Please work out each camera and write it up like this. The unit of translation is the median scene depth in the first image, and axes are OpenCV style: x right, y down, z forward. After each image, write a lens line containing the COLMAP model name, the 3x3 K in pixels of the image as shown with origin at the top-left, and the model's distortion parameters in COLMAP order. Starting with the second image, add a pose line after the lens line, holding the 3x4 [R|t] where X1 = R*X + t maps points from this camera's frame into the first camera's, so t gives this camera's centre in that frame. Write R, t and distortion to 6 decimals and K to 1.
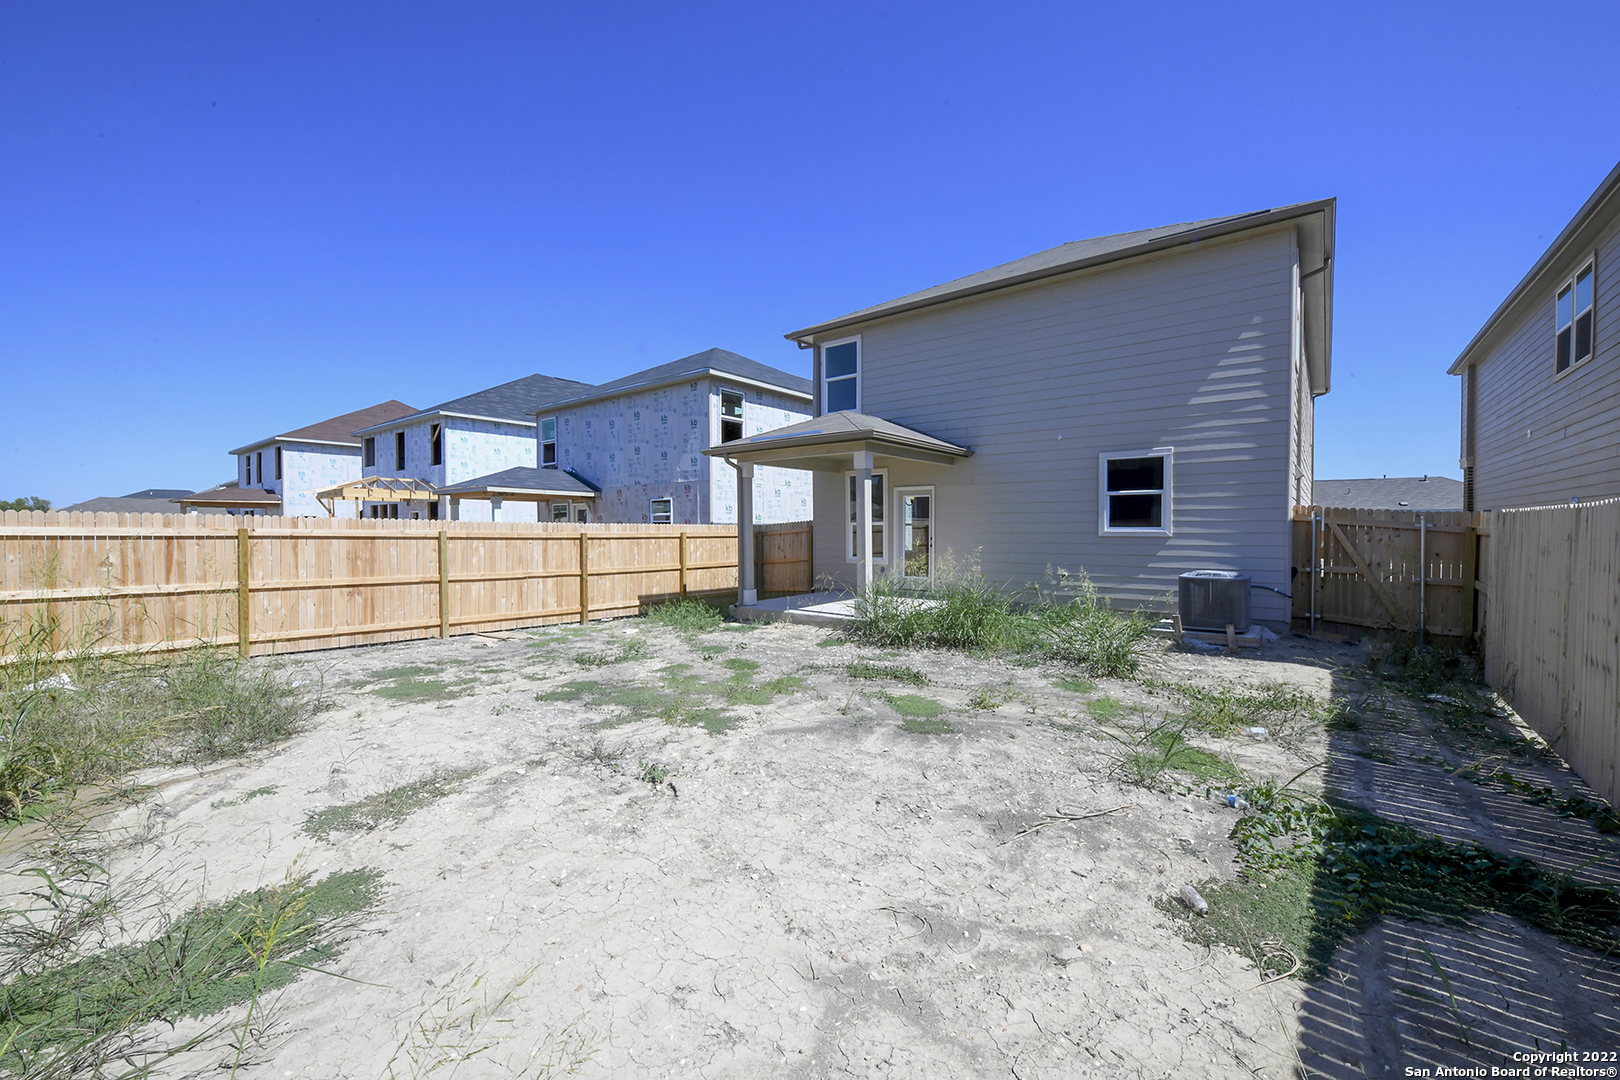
lens RADIAL K [[648.4, 0, 810.9], [0, 648.4, 544.6], [0, 0, 1]] dist [-0.002614, -0.000459]
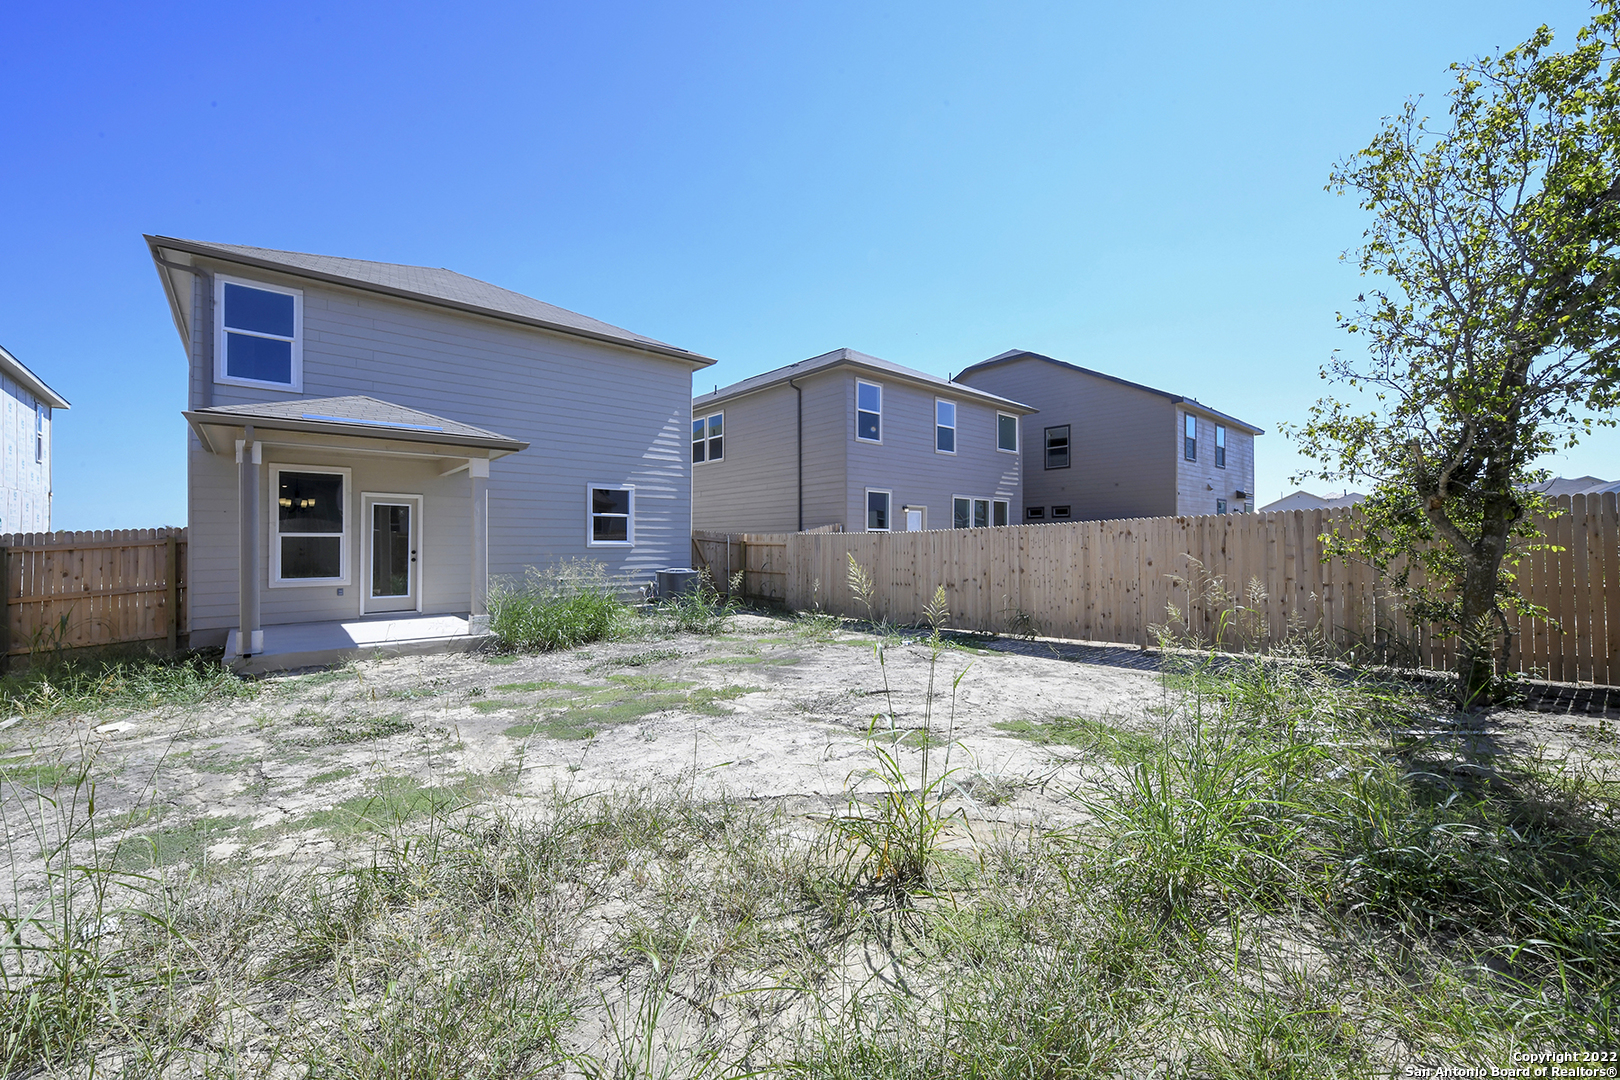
lens RADIAL K [[648.4, 0, 815.4], [0, 648.4, 538.9], [0, 0, 1]] dist [-0.002614, -0.000459]
pose [[0.186509, 0.008848, 0.982413, -0.771743], [0.015245, 0.999813, -0.011899, -0.007555], [-0.982335, 0.017196, 0.186339, 0.333983]]
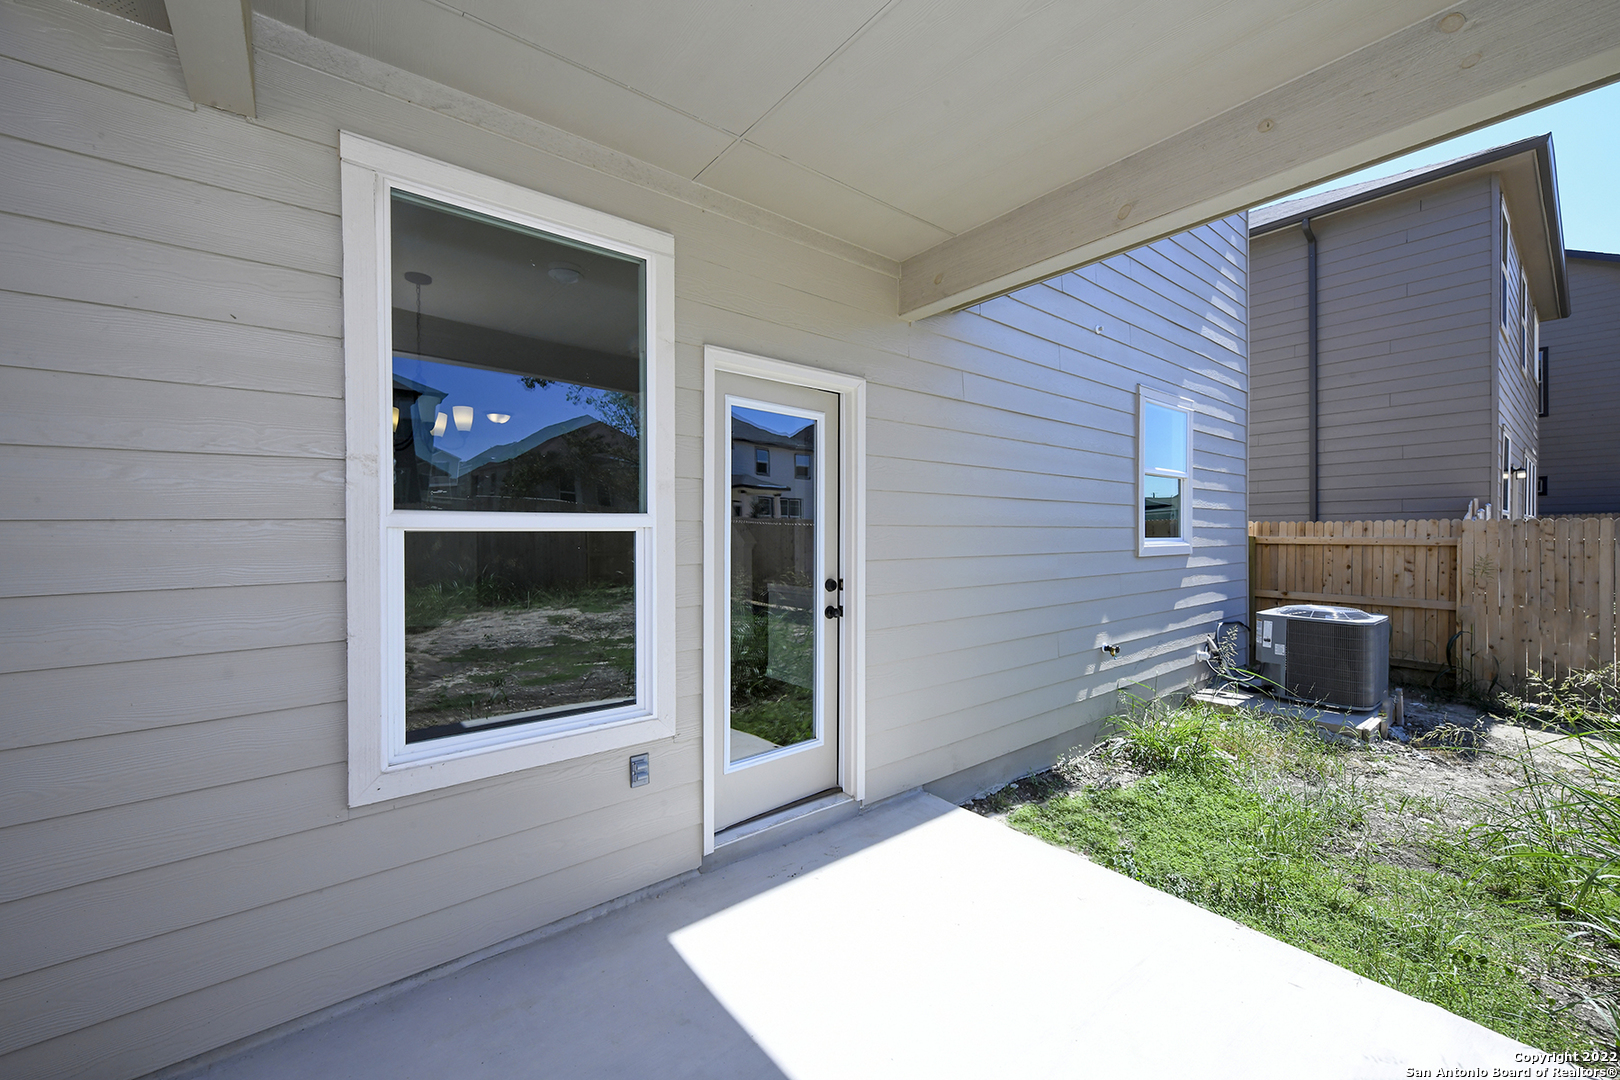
lens RADIAL K [[648.4, 0, 806.1], [0, 648.4, 539.5], [0, 0, 1]] dist [-0.002614, -0.000459]
pose [[0.220098, -0.006466, 0.975456, -0.079831], [0.016380, 0.999862, 0.002932, -0.032393], [-0.975340, 0.015333, 0.220173, 1.204441]]
